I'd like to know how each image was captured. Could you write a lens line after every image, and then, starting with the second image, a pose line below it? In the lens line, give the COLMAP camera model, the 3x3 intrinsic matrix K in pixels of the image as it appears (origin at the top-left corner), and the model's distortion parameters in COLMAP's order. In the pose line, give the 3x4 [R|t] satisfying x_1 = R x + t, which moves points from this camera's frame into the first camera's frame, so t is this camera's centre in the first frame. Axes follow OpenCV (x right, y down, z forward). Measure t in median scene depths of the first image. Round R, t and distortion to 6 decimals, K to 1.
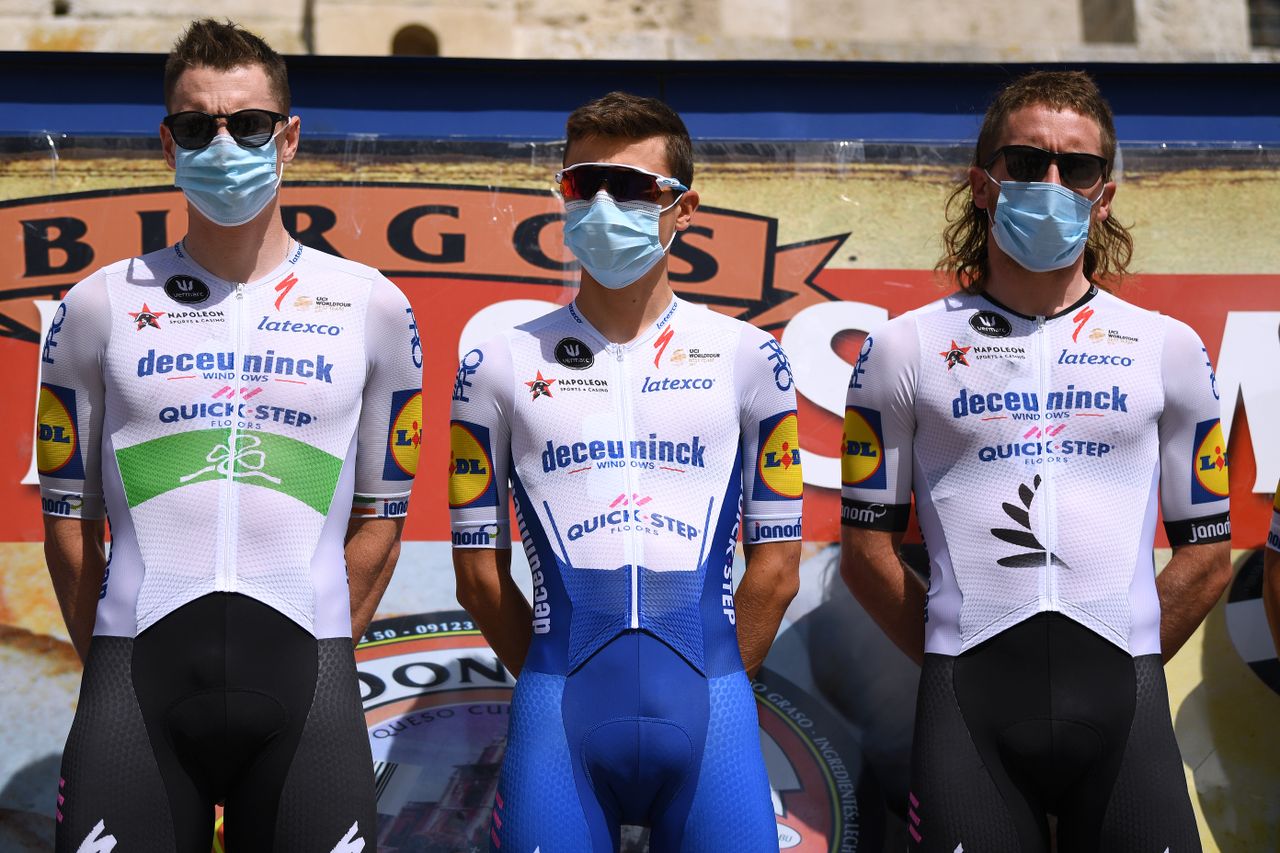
lens RADIAL K [[3160.0, 0, 639.7], [0, 3160.0, 426.9], [0, 0, 1]] dist [0.137616, 0.000000]
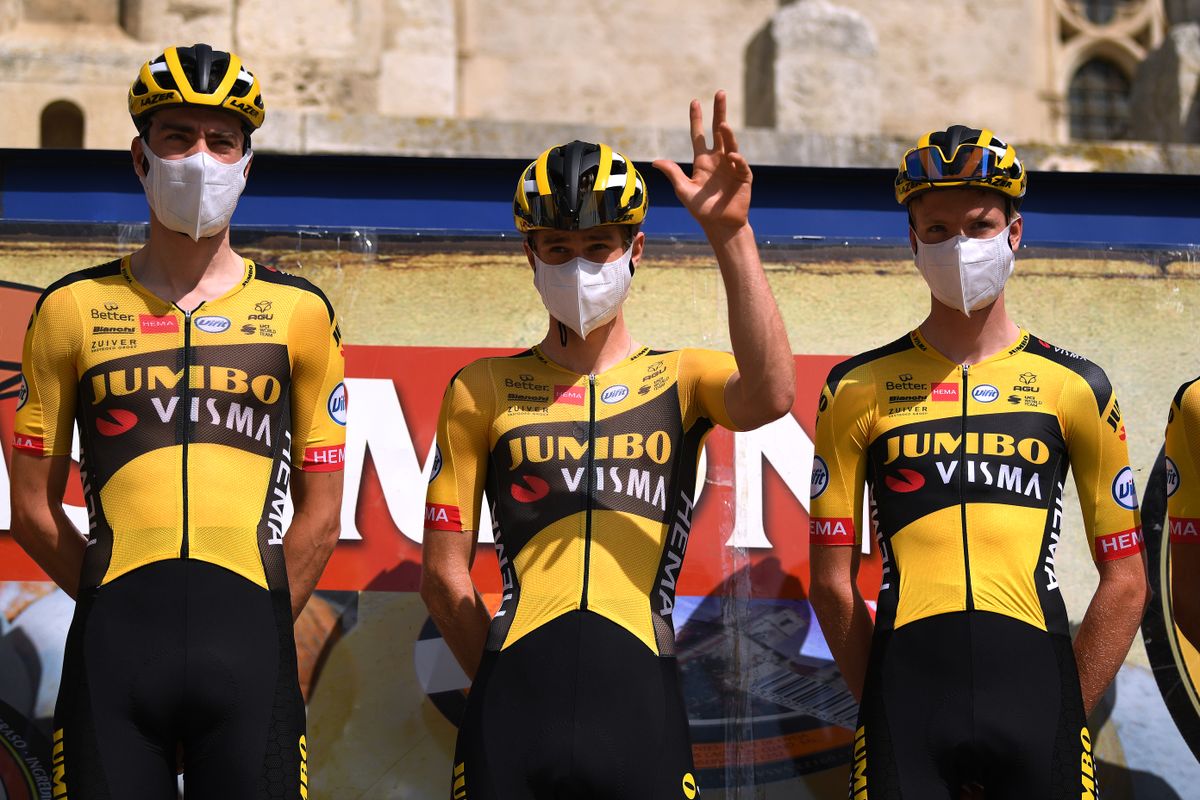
lens RADIAL K [[2962.5, 0, 600.2], [0, 2962.5, 397.1], [0, 0, 1]] dist [0.137616, 0.000000]
pose [[0.999539, 0.012814, -0.027511, 0.262741], [-0.013383, 0.999698, -0.020592, -0.009351], [0.027239, 0.020950, 0.999409, -0.047784]]
